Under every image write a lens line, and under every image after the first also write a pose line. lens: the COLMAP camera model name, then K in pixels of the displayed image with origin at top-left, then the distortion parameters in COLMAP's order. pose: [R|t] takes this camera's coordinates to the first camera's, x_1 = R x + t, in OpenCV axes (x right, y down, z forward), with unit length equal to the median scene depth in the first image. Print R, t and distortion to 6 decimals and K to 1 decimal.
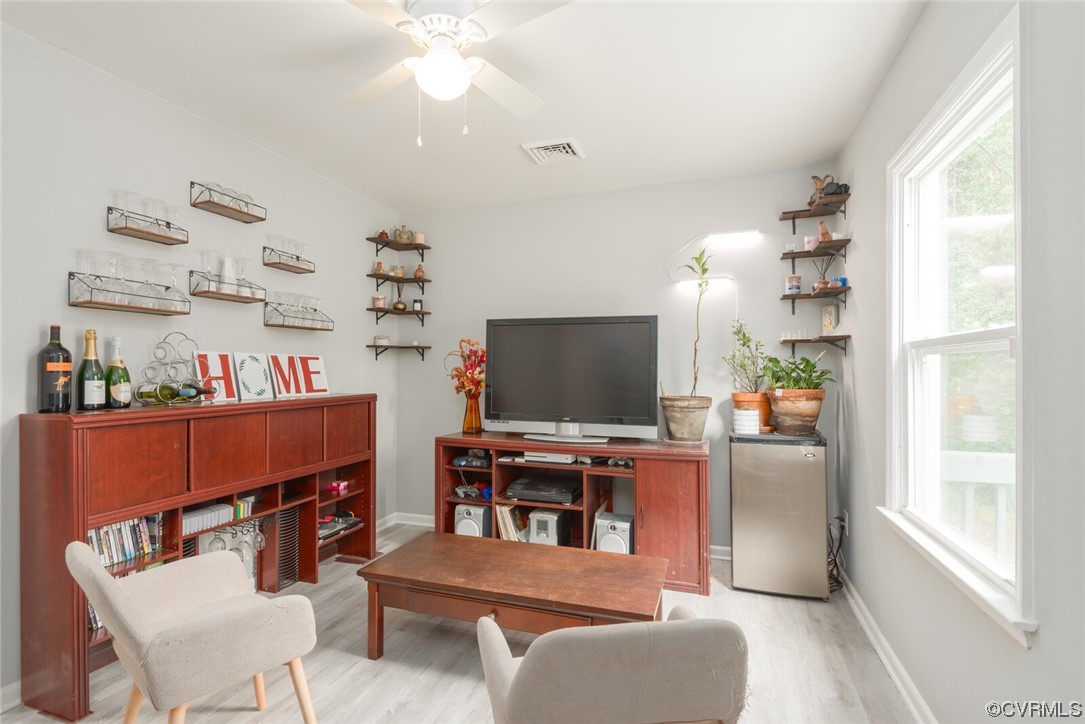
lens RADIAL K [[518.6, 0, 547.2], [0, 518.6, 364.5], [0, 0, 1]] dist [0.003498, -0.000093]
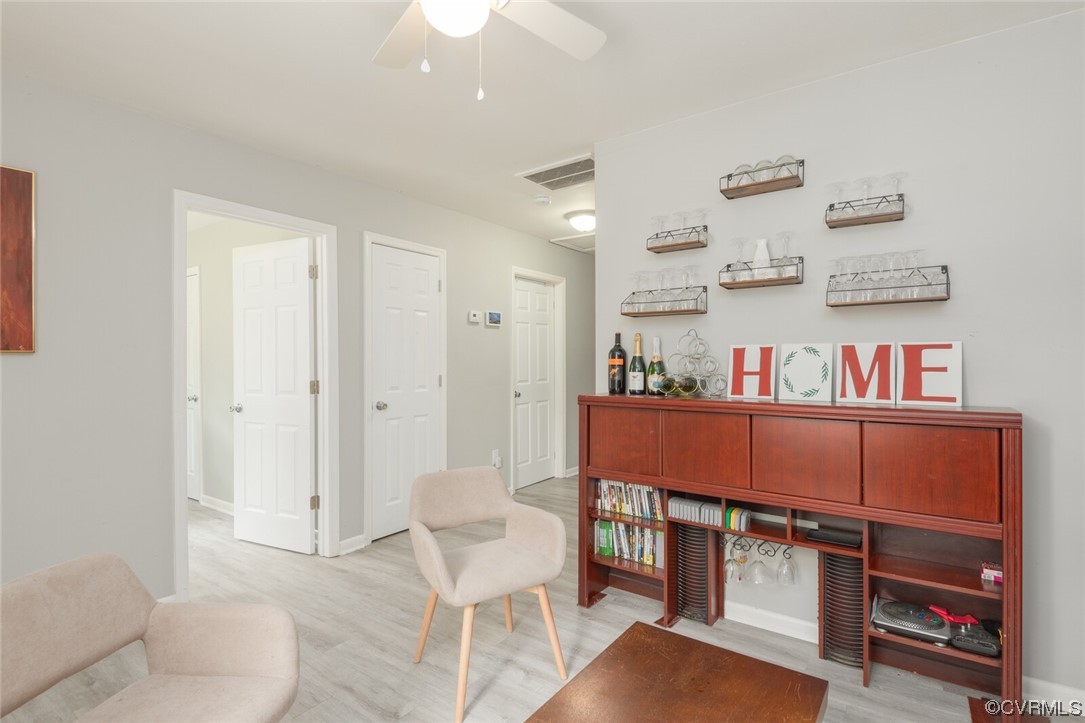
lens RADIAL K [[518.6, 0, 537.7], [0, 518.6, 359.0], [0, 0, 1]] dist [0.003498, -0.000093]
pose [[-0.307289, -0.005617, -0.951600, 0.352850], [0.009167, 0.999919, -0.008863, 0.005386], [0.951572, -0.011447, -0.307213, 0.899750]]
